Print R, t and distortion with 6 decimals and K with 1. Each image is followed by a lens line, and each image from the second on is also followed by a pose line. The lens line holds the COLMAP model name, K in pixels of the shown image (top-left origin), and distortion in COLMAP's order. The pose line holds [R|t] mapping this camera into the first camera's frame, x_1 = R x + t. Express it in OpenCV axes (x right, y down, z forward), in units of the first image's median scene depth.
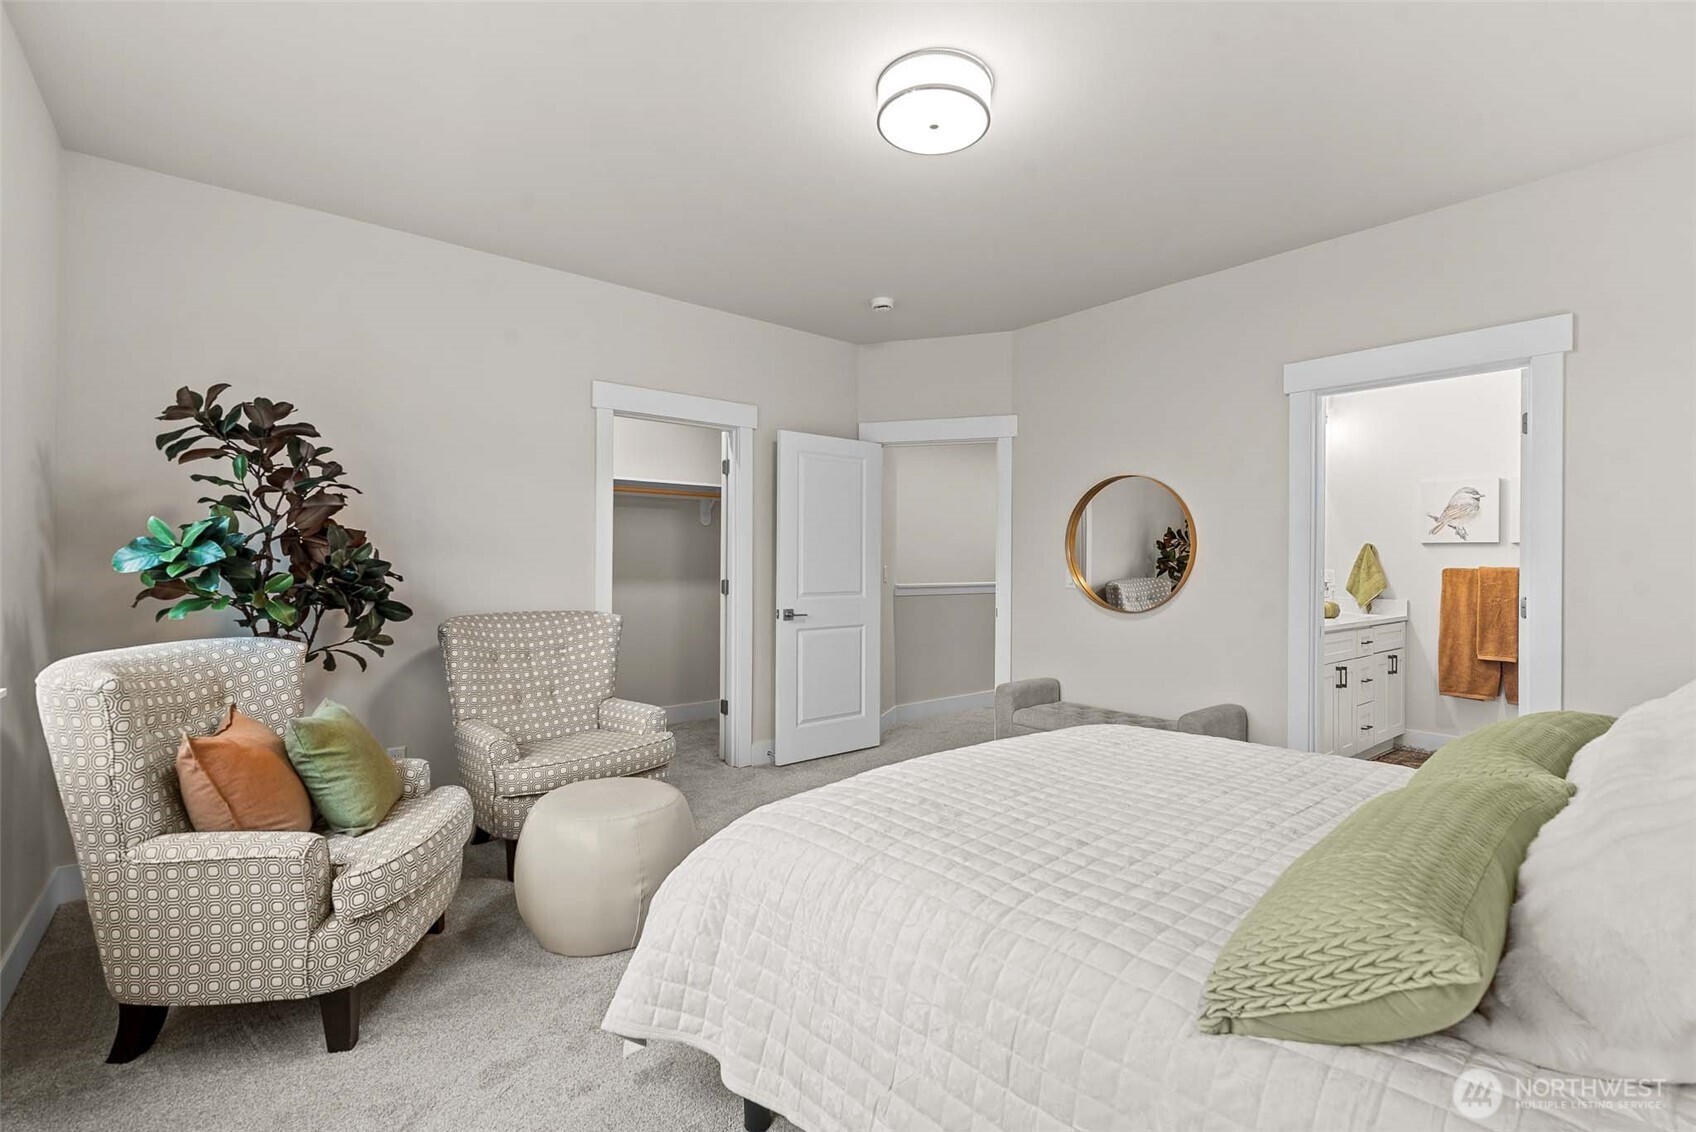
lens RADIAL K [[748.0, 0, 882.1], [0, 748.0, 556.0], [0, 0, 1]] dist [0.004977, 0.000616]
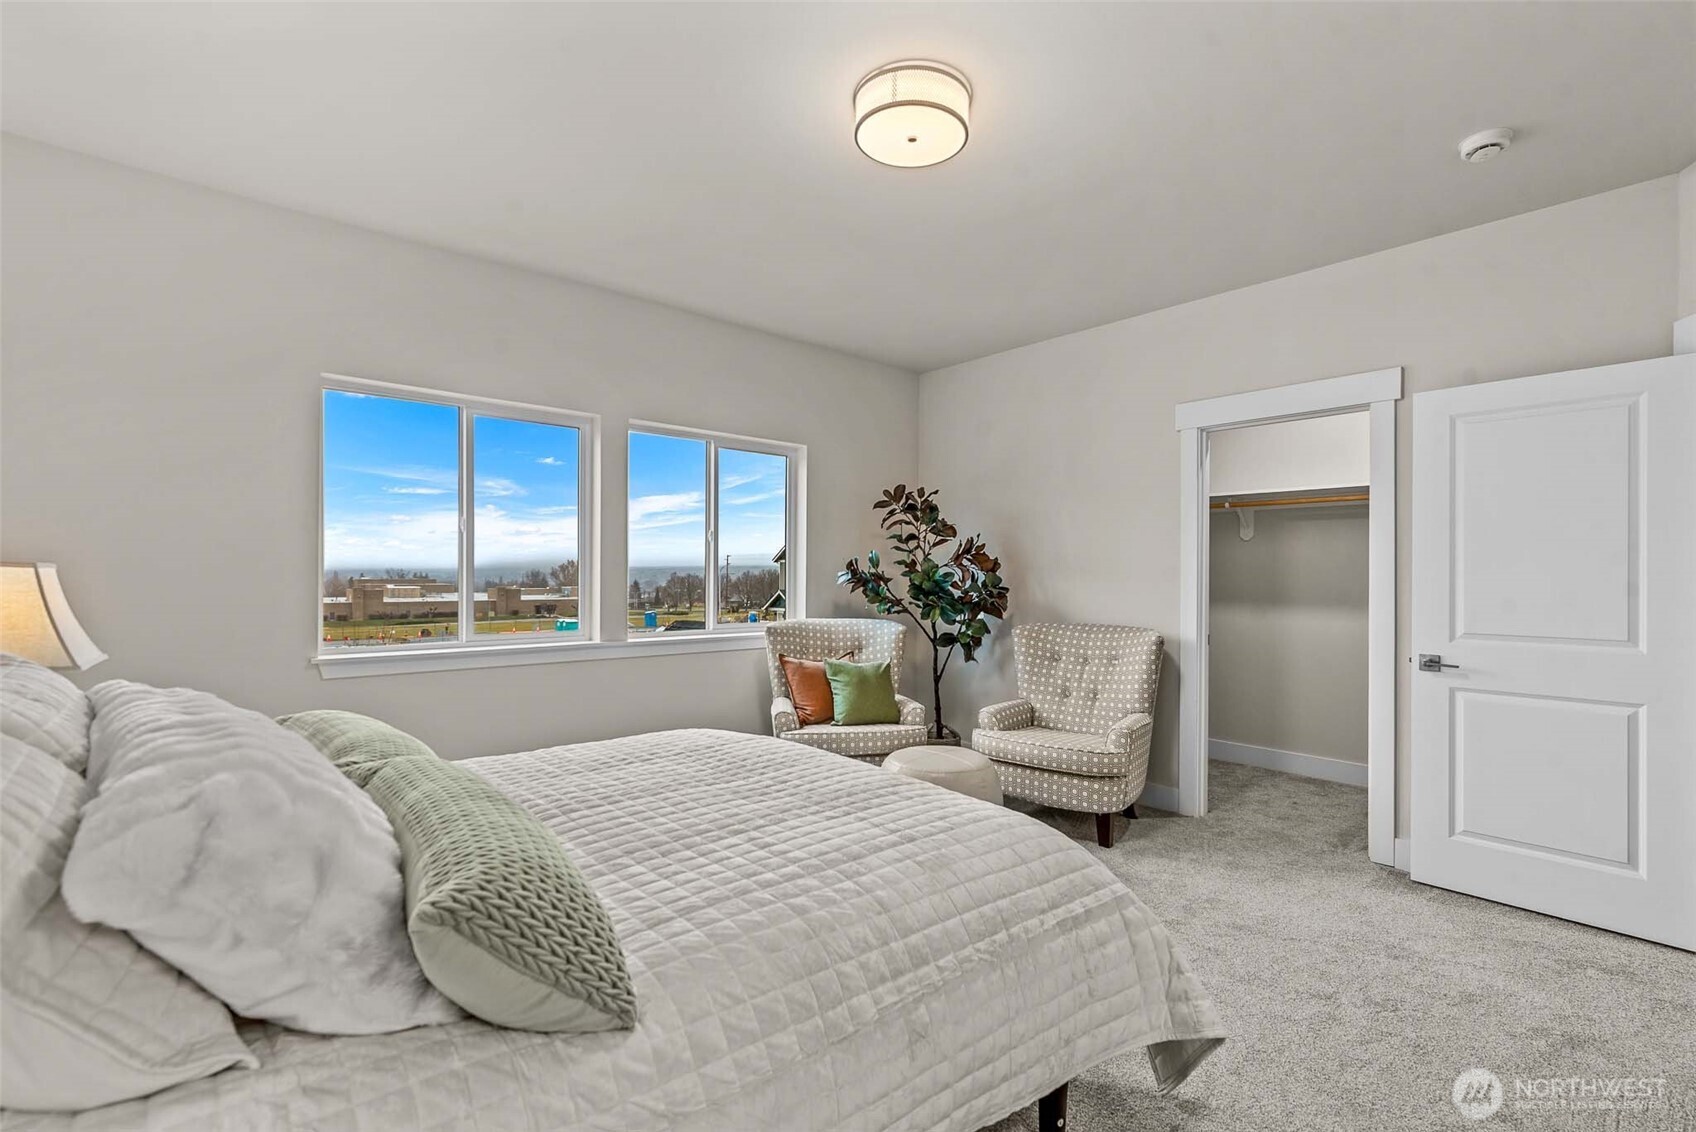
lens RADIAL K [[748.0, 0, 851.3], [0, 748.0, 571.6], [0, 0, 1]] dist [0.004977, 0.000616]
pose [[0.015644, -0.010790, -0.999819, 0.459575], [0.000542, 0.999942, -0.010782, 0.002897], [0.999877, -0.000373, 0.015649, 0.396155]]
